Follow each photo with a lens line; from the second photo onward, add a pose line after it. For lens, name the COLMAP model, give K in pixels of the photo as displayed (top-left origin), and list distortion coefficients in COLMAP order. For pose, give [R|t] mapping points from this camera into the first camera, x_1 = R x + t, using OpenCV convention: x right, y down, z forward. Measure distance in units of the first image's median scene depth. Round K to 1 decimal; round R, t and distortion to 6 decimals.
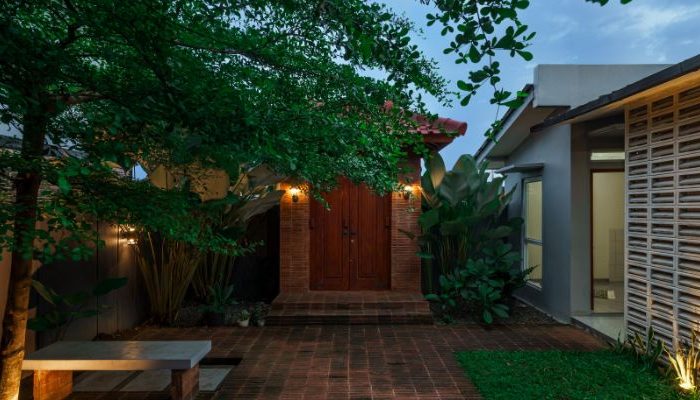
lens RADIAL K [[341.6, 0, 350.0], [0, 341.6, 200.0], [0, 0, 1]] dist [-0.000093, -0.000079]
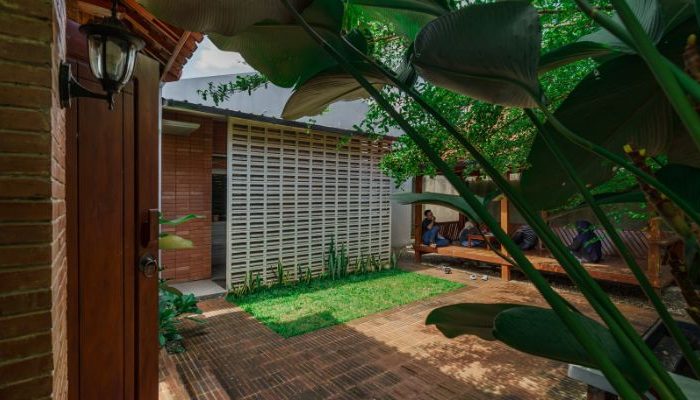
lens RADIAL K [[341.6, 0, 350.0], [0, 341.6, 200.0], [0, 0, 1]] dist [-0.000093, -0.000079]
pose [[-0.609197, -0.014822, 0.792881, -0.673511], [-0.023025, 0.999734, 0.000997, 0.043883], [-0.792685, -0.017649, -0.609376, 1.672879]]
